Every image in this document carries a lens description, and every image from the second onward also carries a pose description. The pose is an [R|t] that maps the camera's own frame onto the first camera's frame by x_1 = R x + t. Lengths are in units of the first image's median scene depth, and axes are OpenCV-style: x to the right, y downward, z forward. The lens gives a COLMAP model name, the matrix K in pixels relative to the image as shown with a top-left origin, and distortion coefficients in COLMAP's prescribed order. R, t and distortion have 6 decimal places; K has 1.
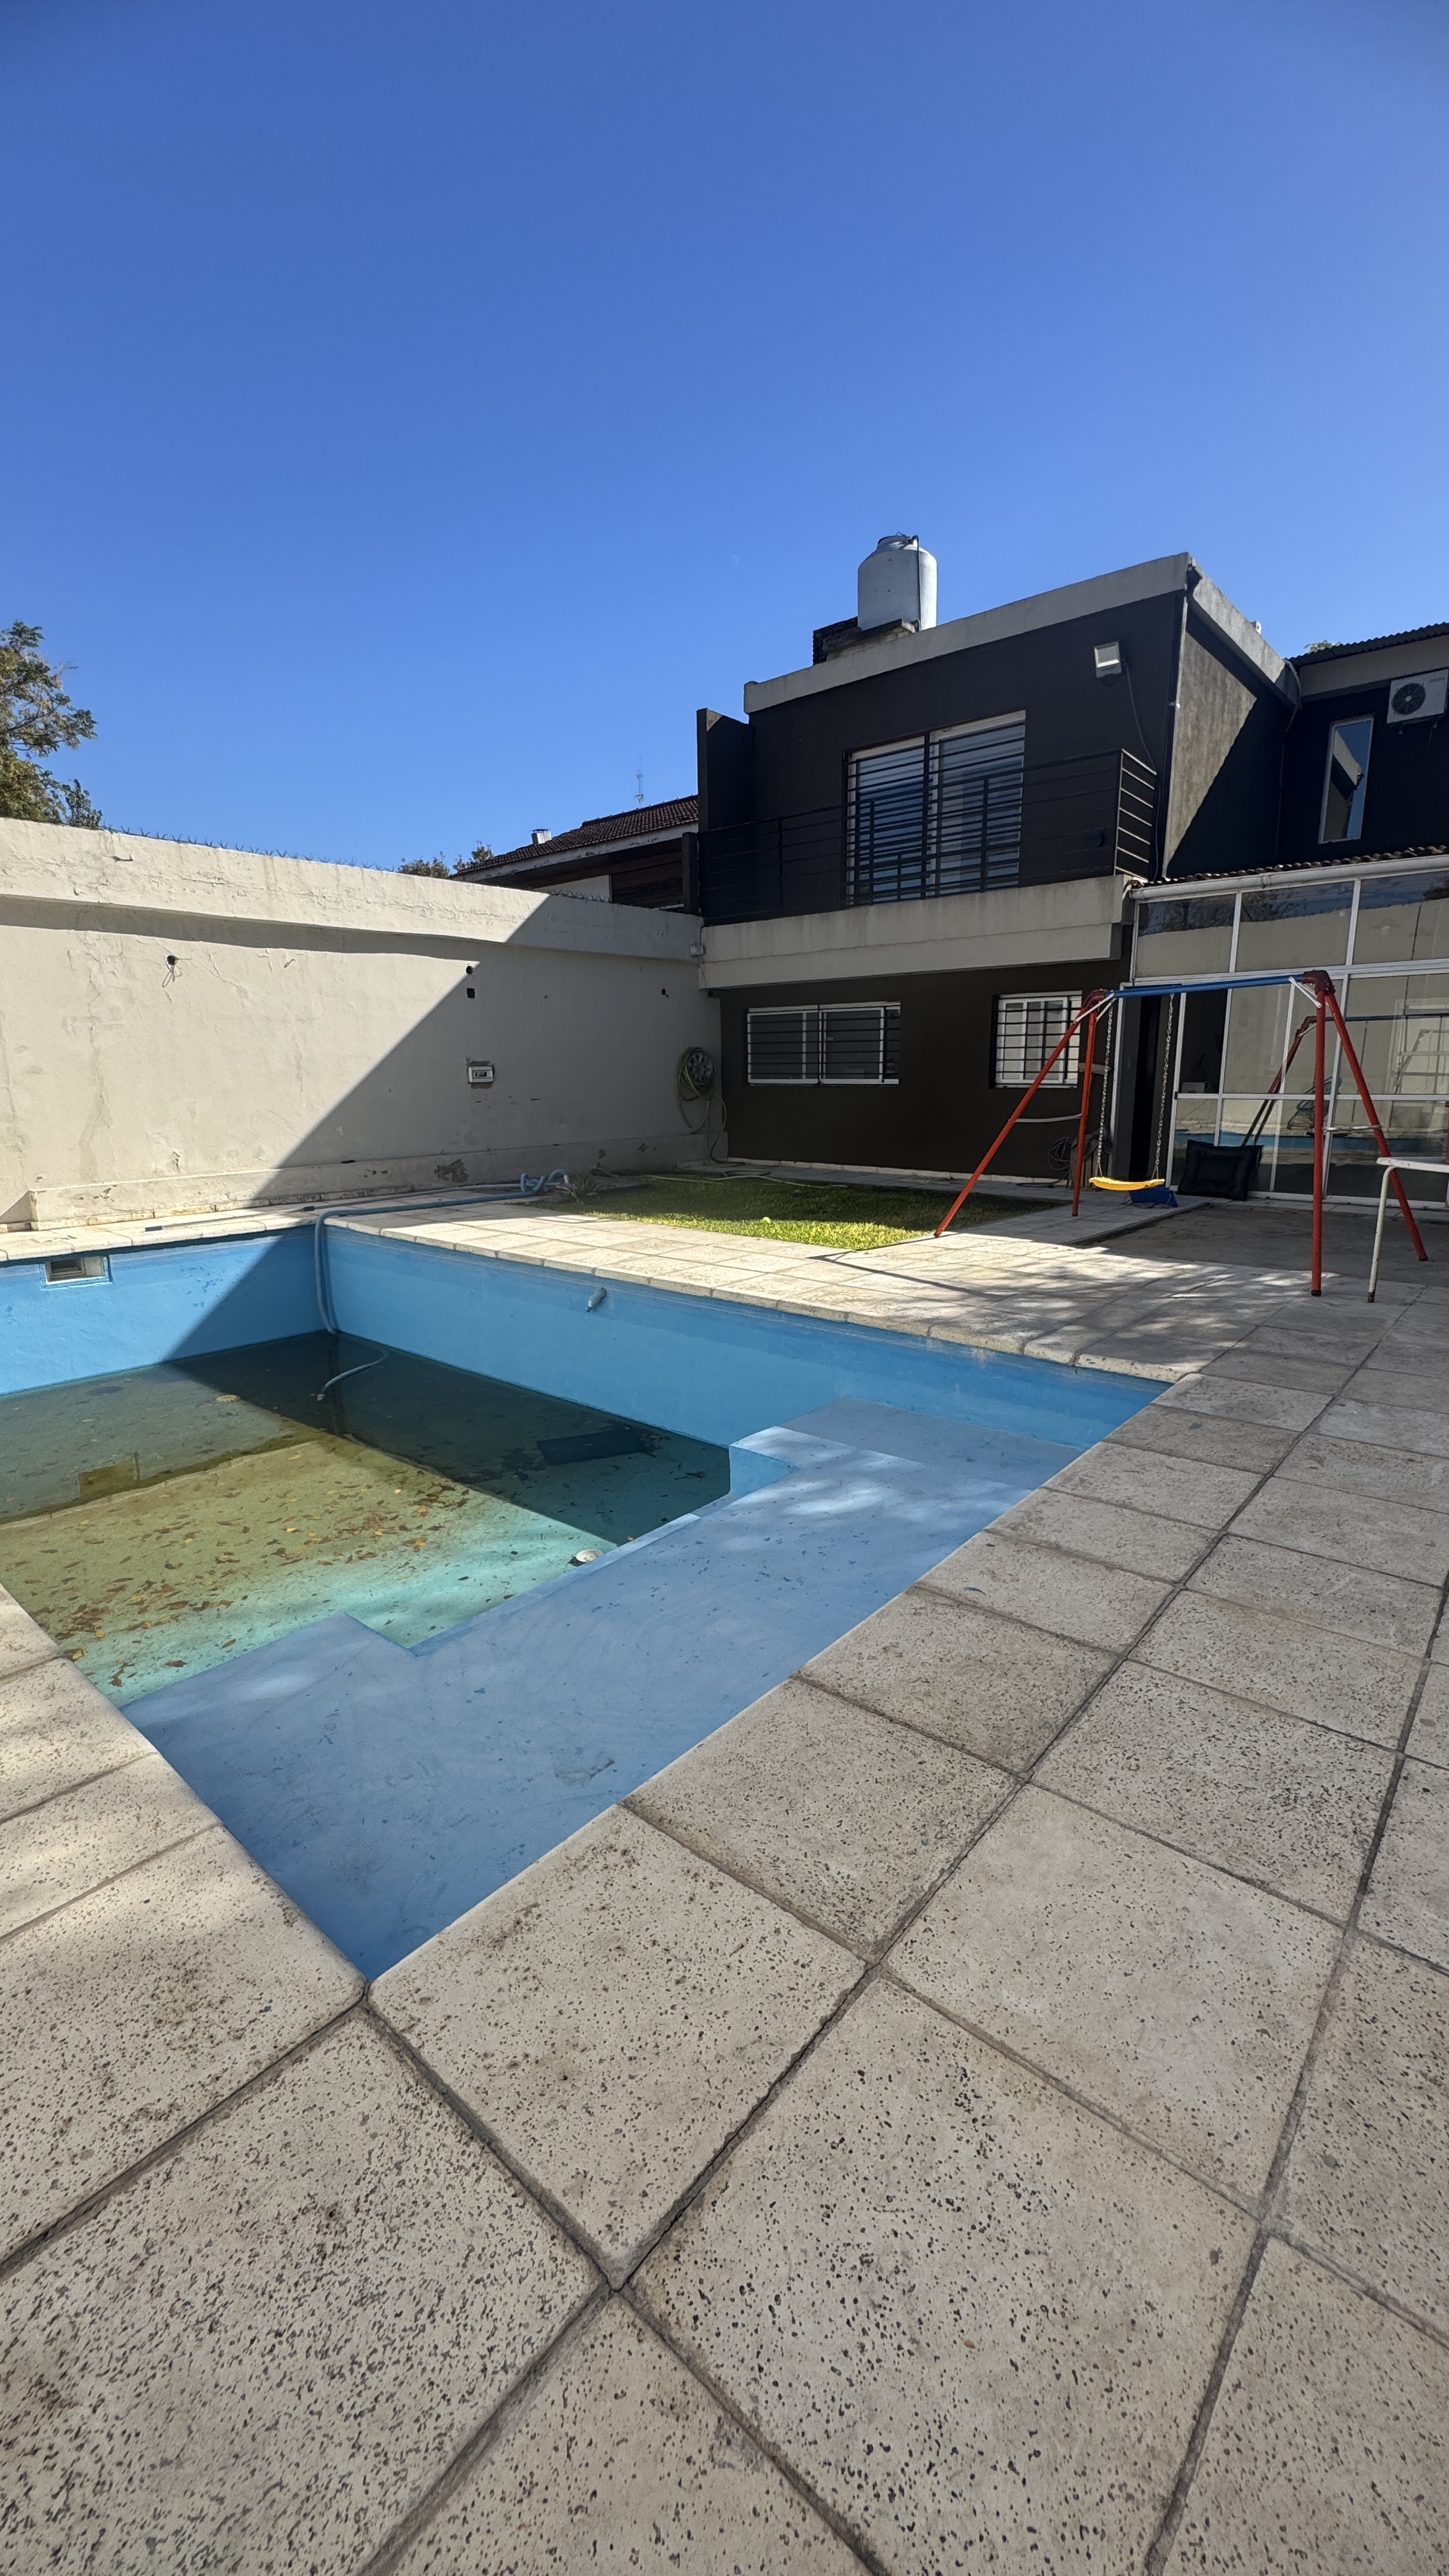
lens RADIAL K [[1028.3, 0, 723.8], [0, 1028.3, 1283.4], [0, 0, 1]] dist [-0.003472, 0.000524]
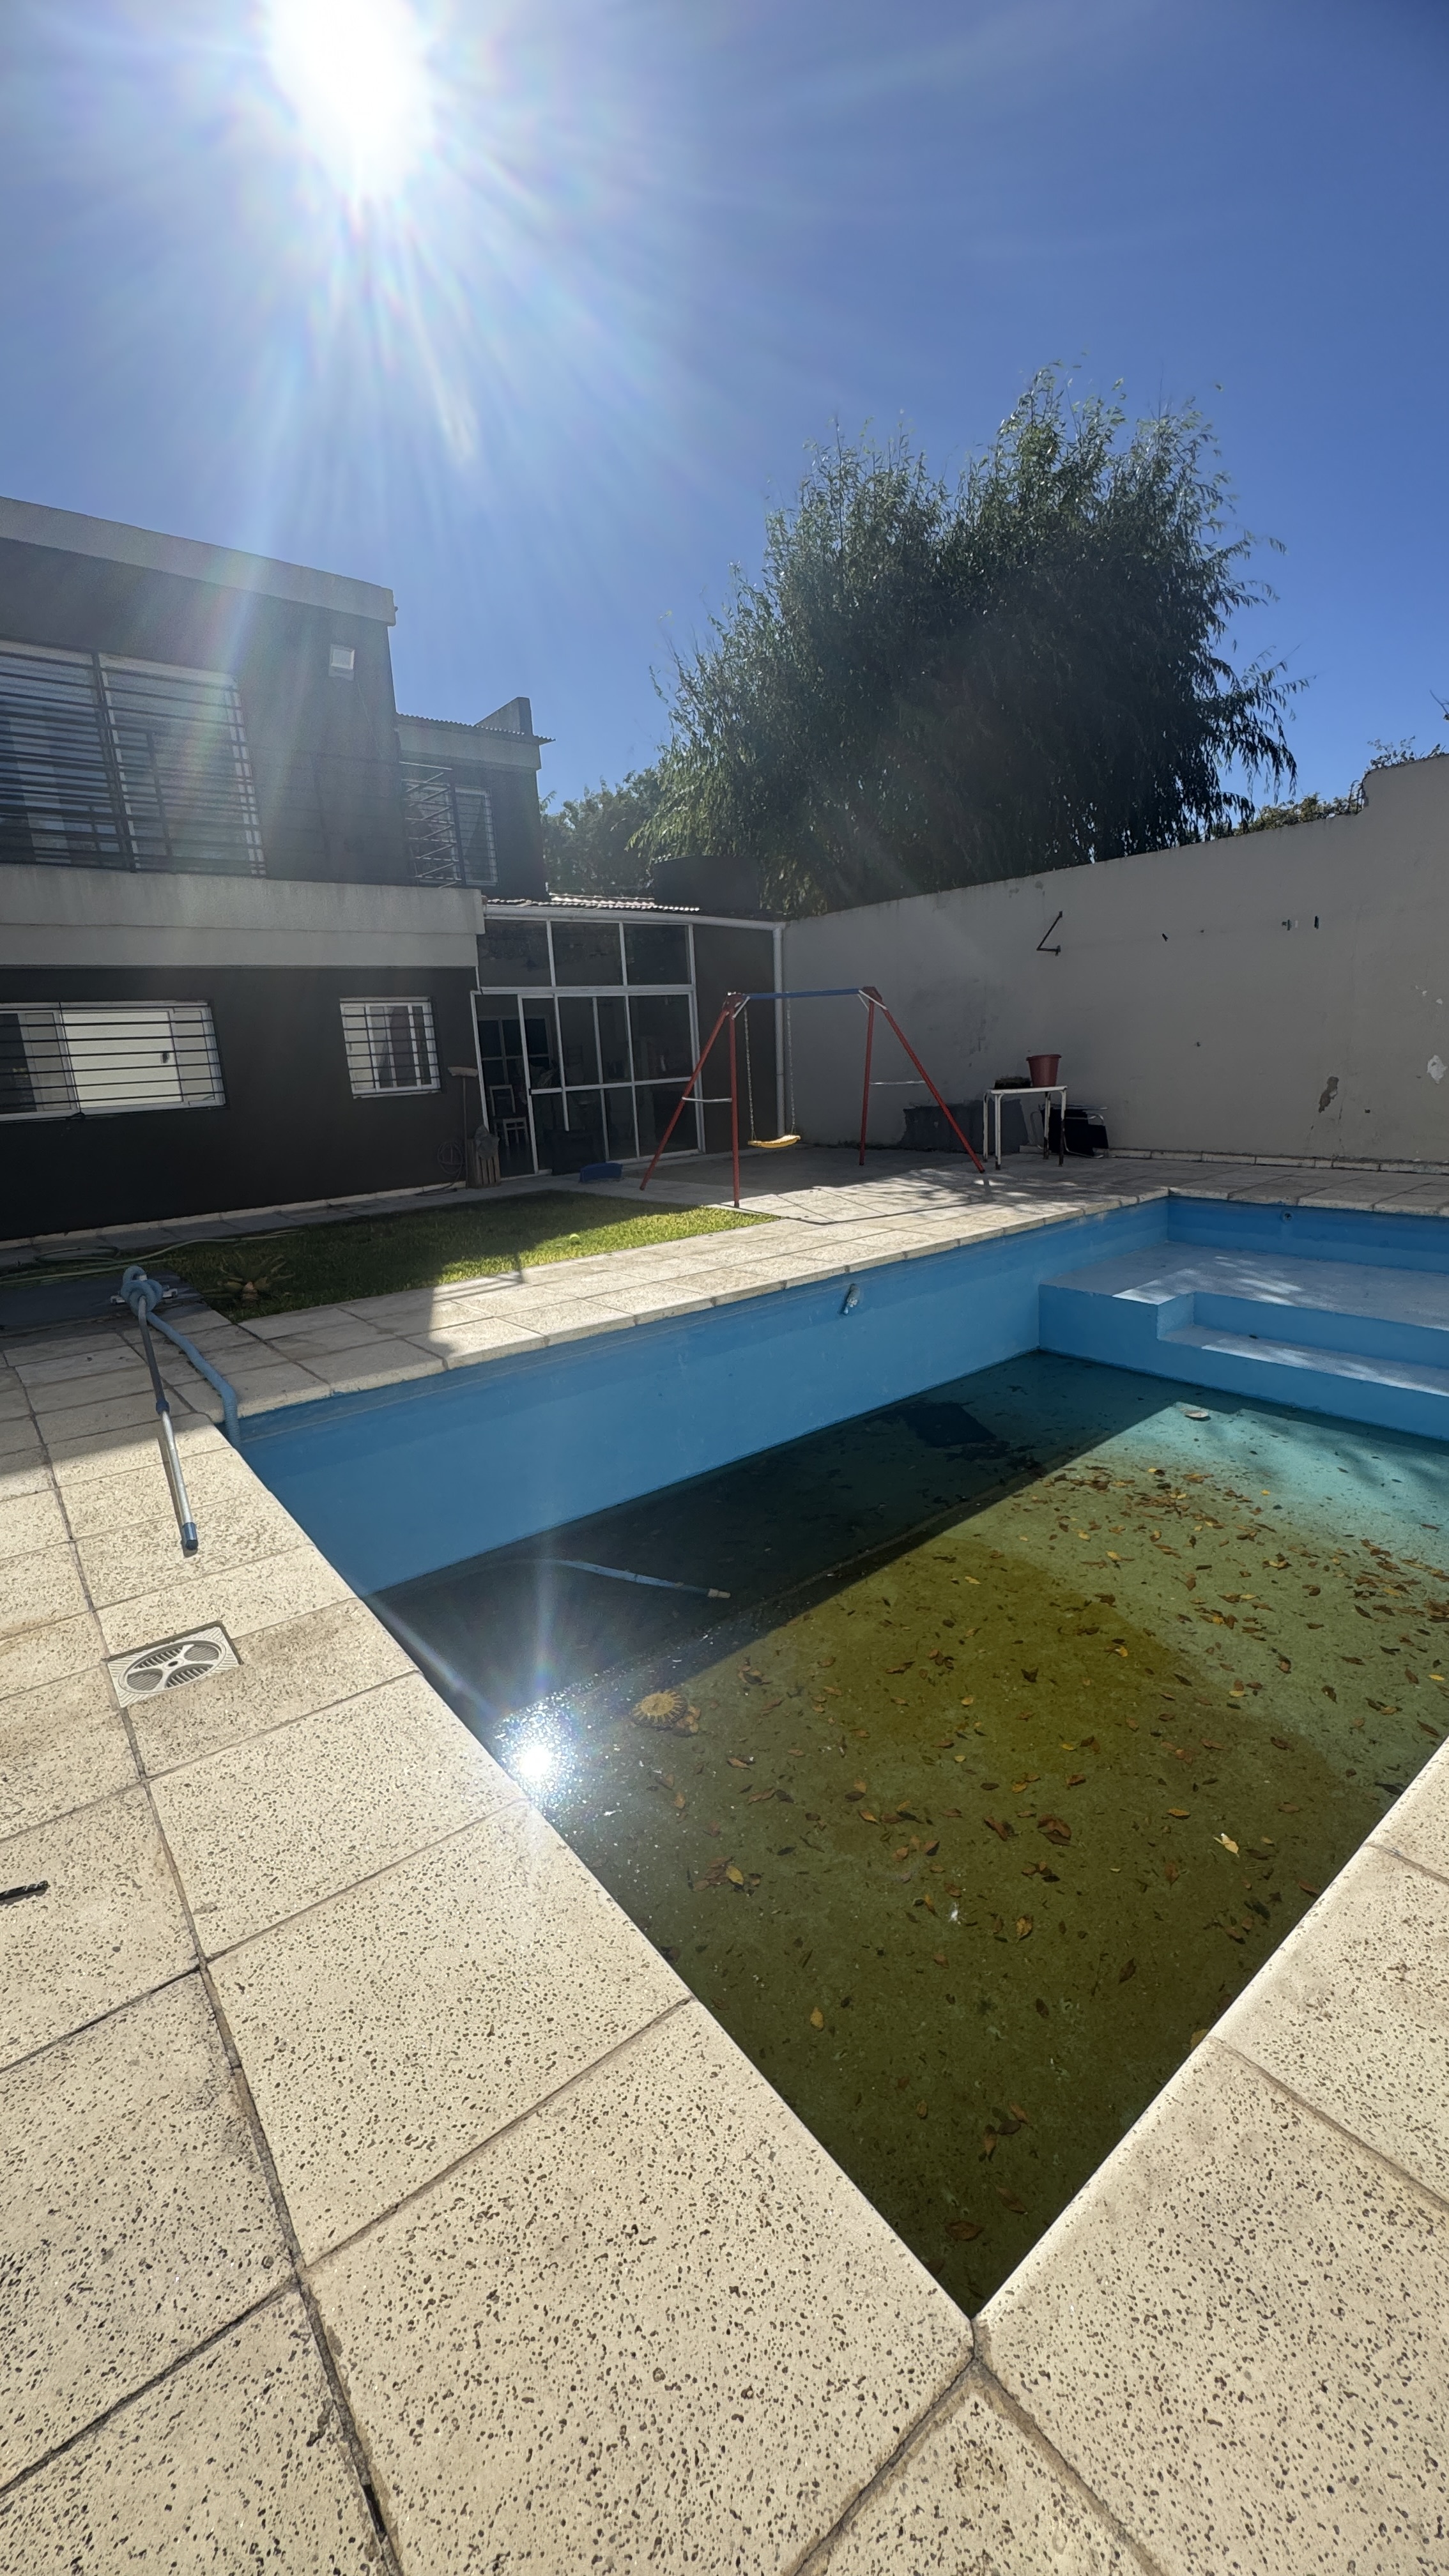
lens RADIAL K [[1028.3, 0, 726.6], [0, 1028.3, 1287.6], [0, 0, 1]] dist [-0.003472, 0.000524]
pose [[0.174111, -0.225982, 0.958445, -0.980974], [0.255323, 0.950386, 0.177700, -0.179747], [-0.951050, 0.213774, 0.223171, 0.851473]]
